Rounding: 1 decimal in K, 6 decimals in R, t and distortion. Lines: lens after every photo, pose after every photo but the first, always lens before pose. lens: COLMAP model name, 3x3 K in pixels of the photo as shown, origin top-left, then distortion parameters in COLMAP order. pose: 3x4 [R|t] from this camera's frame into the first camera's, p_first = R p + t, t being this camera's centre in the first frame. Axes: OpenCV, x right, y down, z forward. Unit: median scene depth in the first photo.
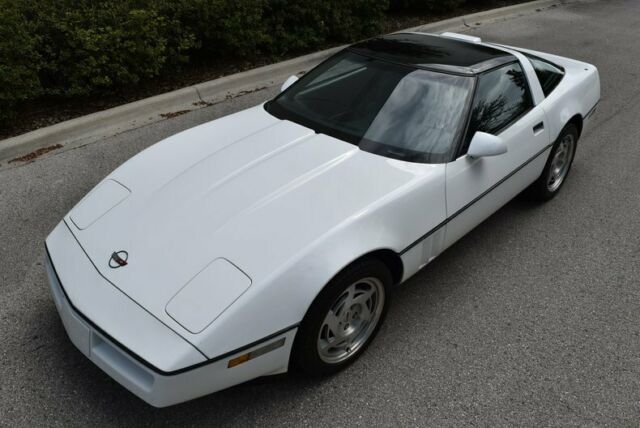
lens RADIAL K [[477.1, 0, 318.3], [0, 477.1, 200.7], [0, 0, 1]] dist [-0.094338, 0.004849]
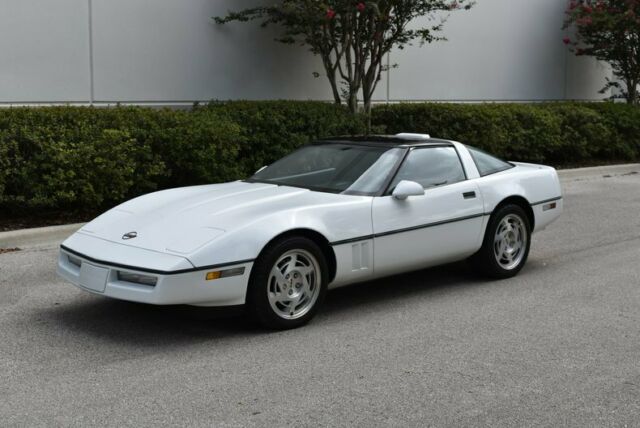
lens RADIAL K [[883.1, 0, 324.0], [0, 883.1, 211.3], [0, 0, 1]] dist [-0.051957, 0.000000]
pose [[0.999770, 0.017701, -0.012103, 0.081684], [-0.021050, 0.917704, -0.396707, 0.475466], [0.004085, 0.396870, 0.917866, -0.632787]]
